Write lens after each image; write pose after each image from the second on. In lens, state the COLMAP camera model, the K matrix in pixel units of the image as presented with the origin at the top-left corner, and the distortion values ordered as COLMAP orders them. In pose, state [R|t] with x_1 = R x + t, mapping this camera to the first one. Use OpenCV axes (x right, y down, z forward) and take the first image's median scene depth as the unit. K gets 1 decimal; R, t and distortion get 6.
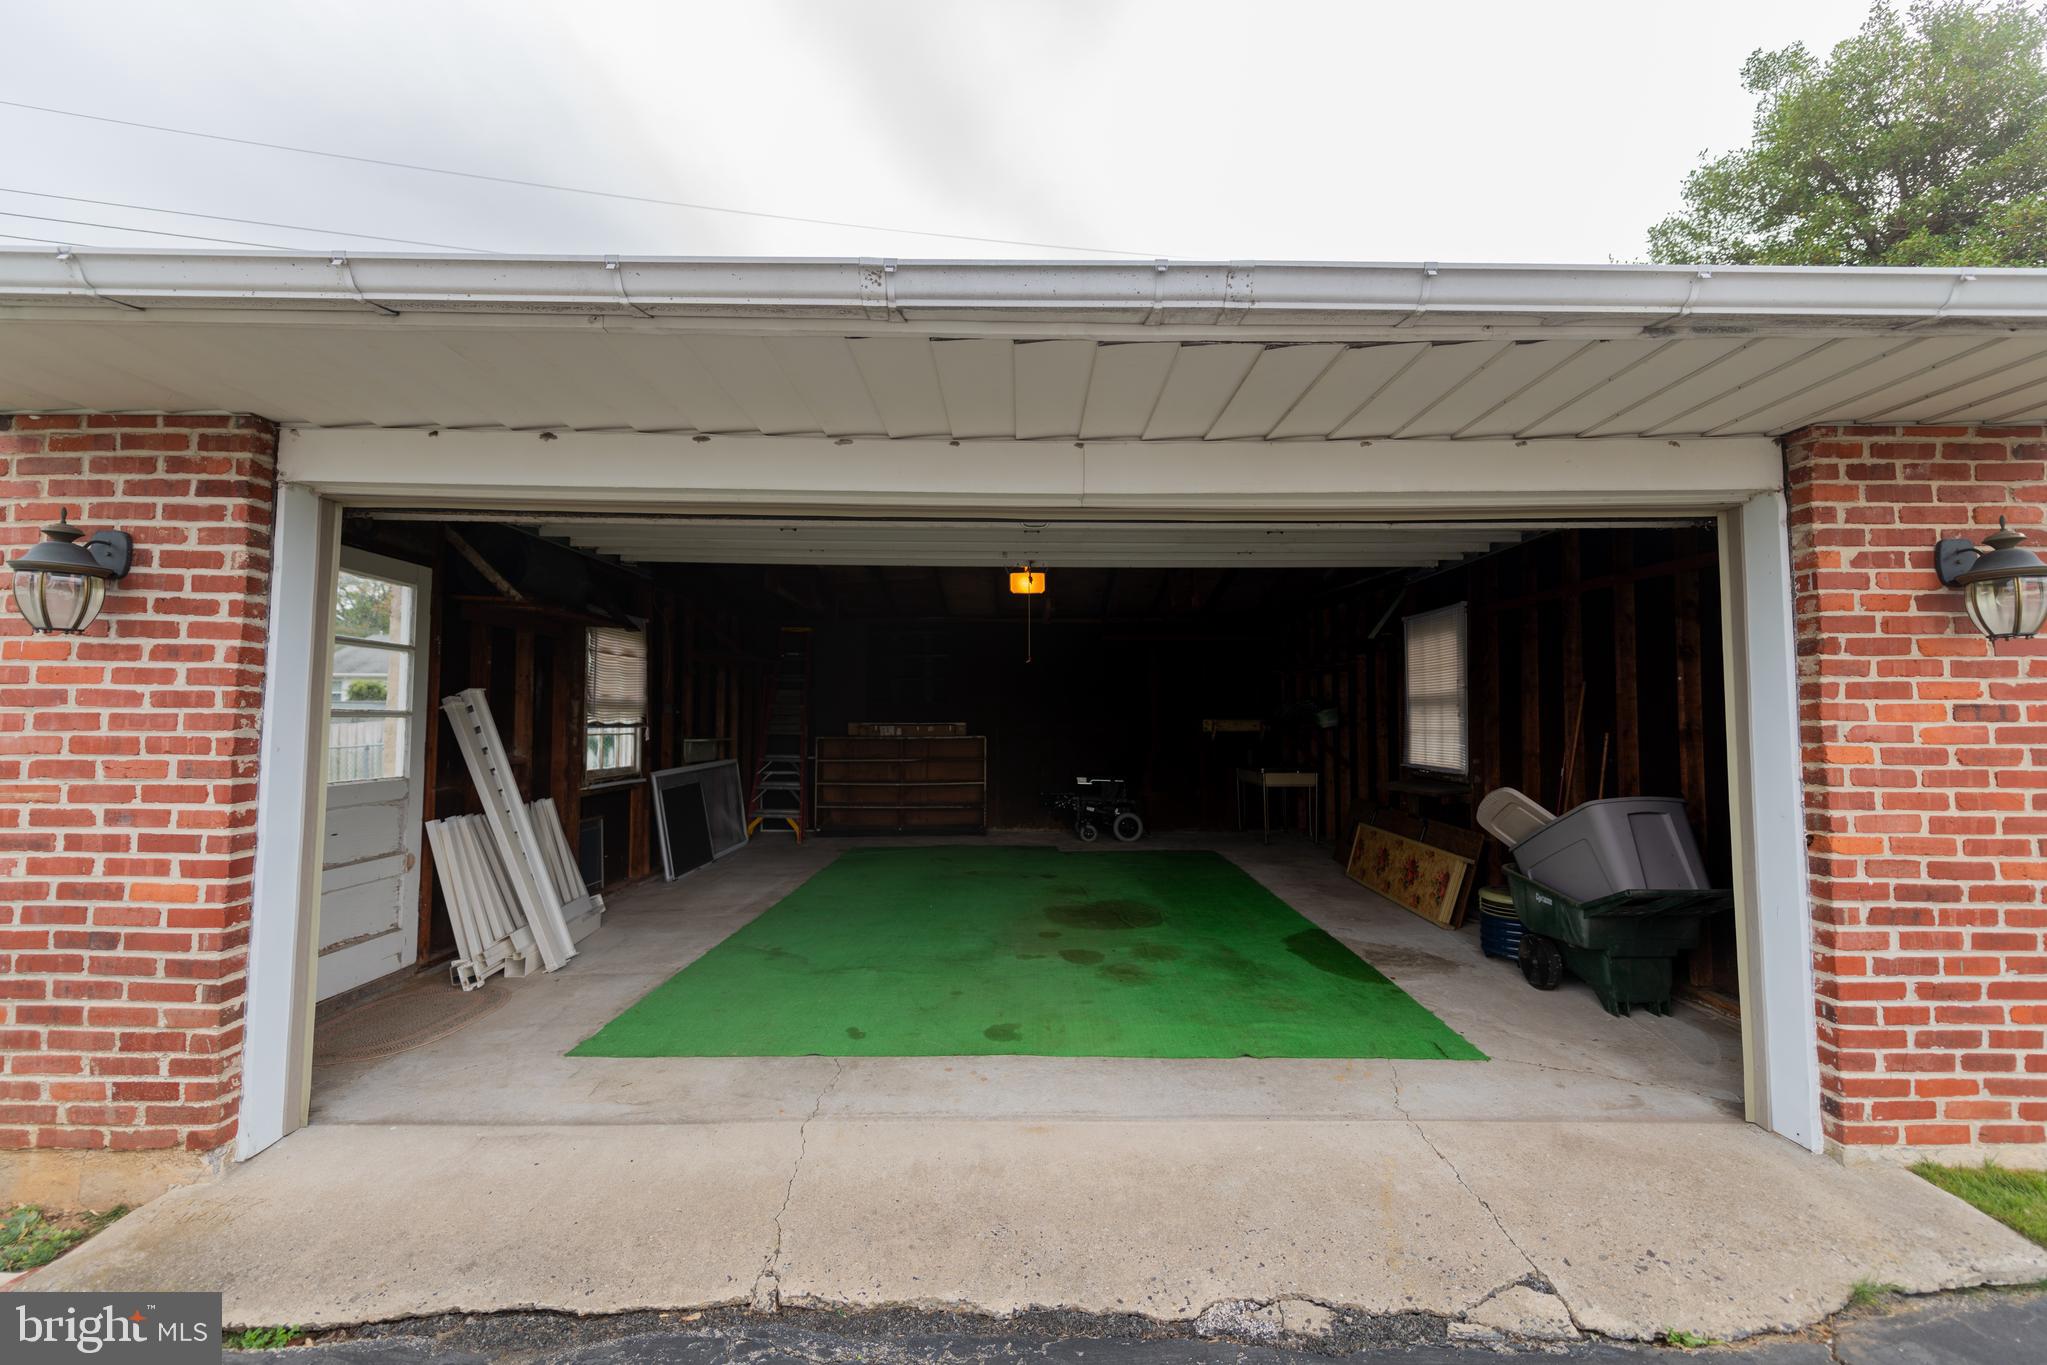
lens RADIAL K [[799.6, 0, 1018.3], [0, 799.6, 679.6], [0, 0, 1]] dist [0.003362, -0.001897]
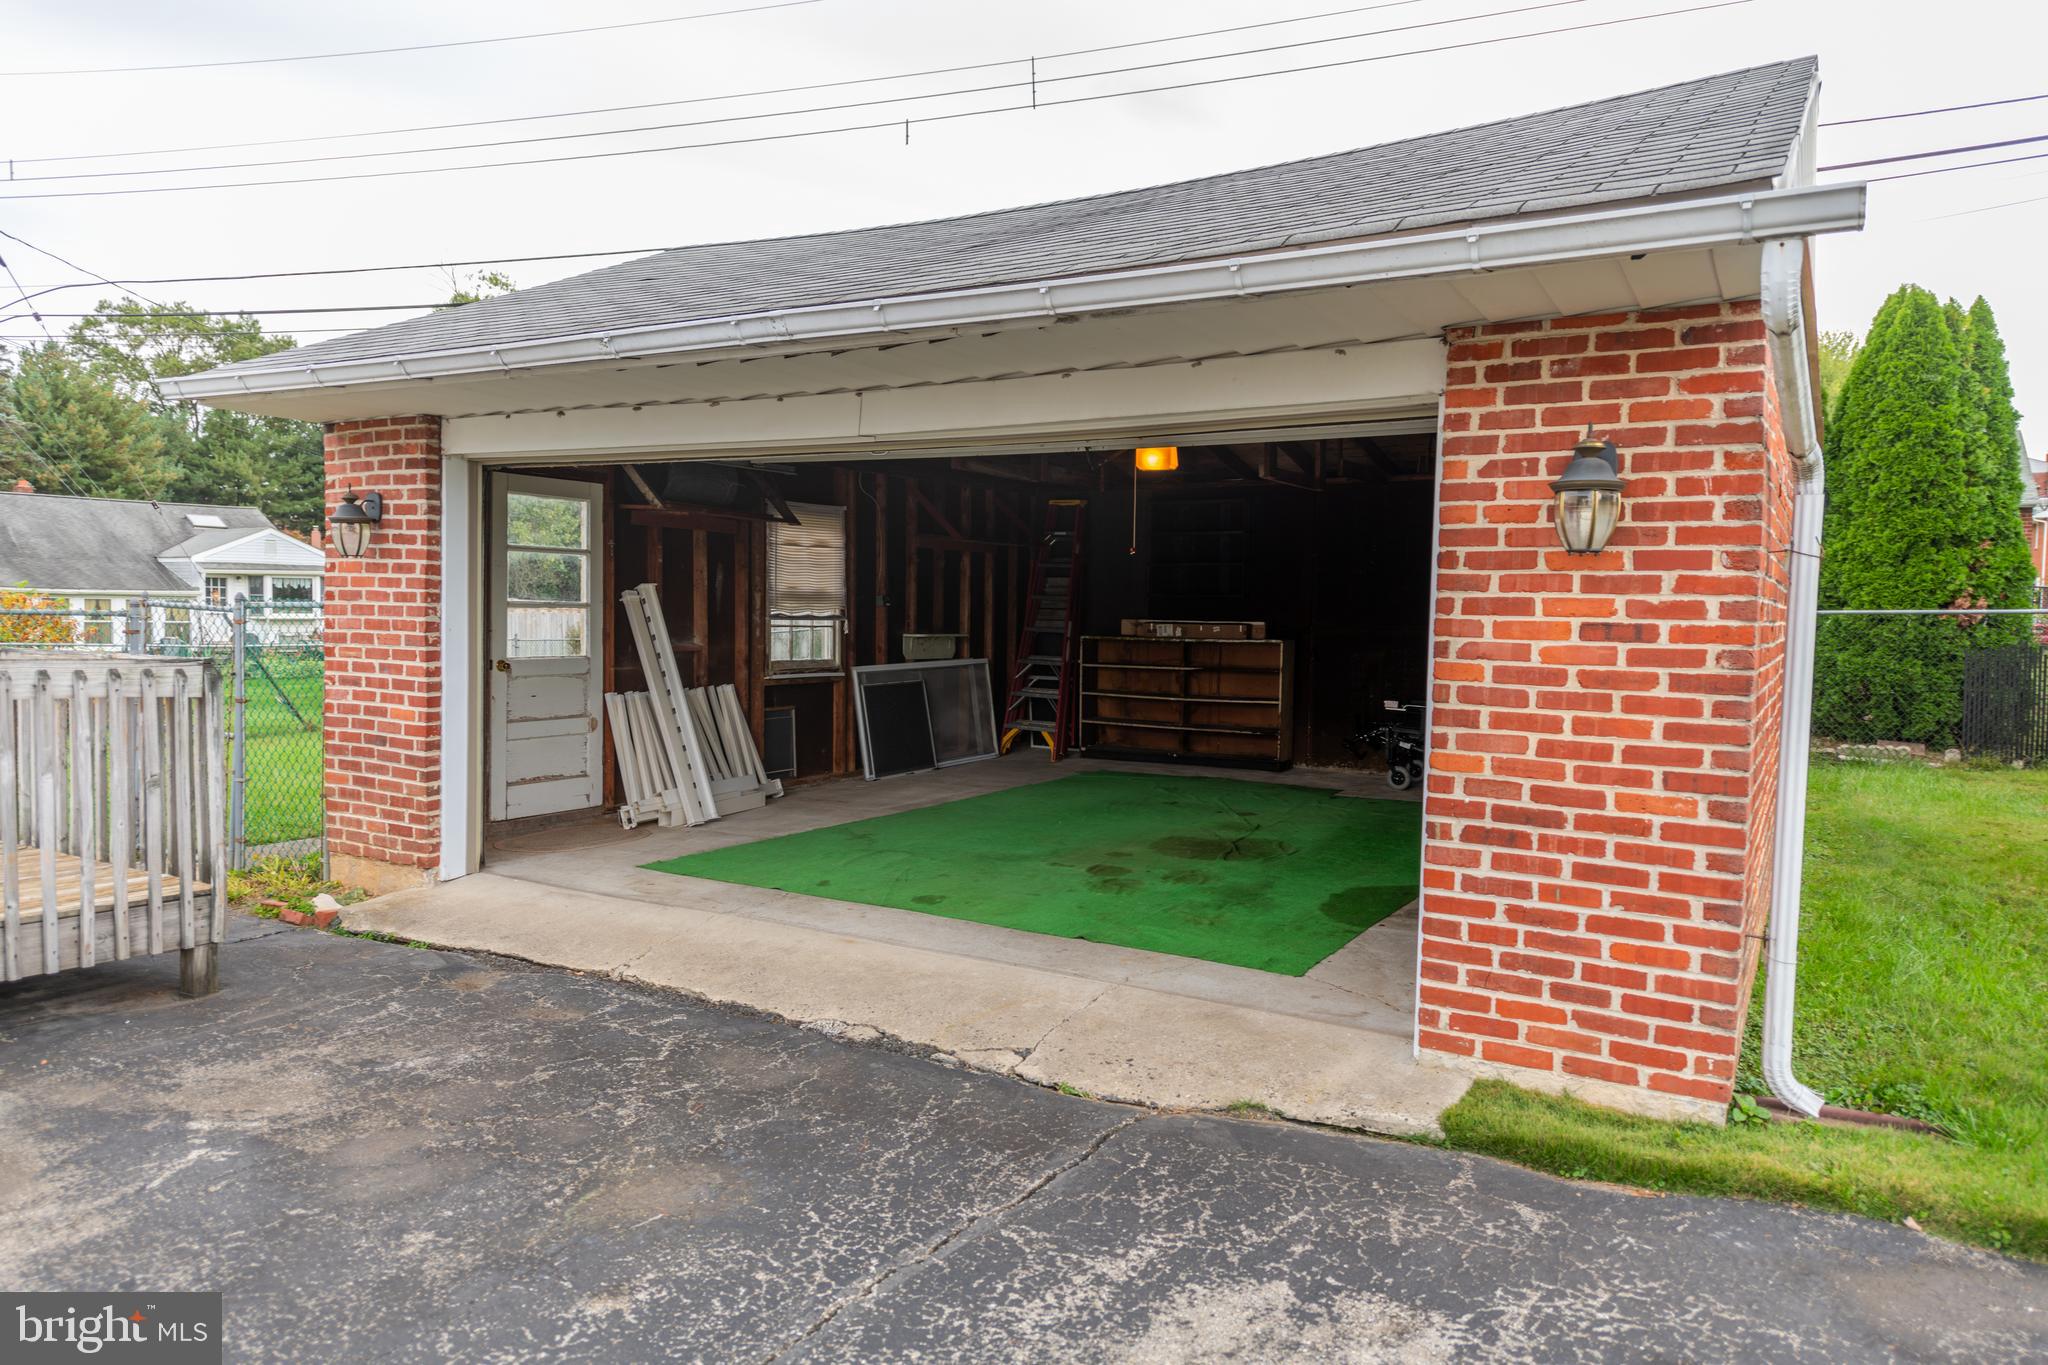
lens RADIAL K [[1321.9, 0, 1032.5], [0, 1321.9, 676.8], [0, 0, 1]] dist [0.007377, 0.000570]
pose [[0.859422, 0.041185, -0.509606, 1.399369], [0.009196, 0.995344, 0.095949, -0.059383], [0.511185, -0.087147, 0.855041, -0.646167]]
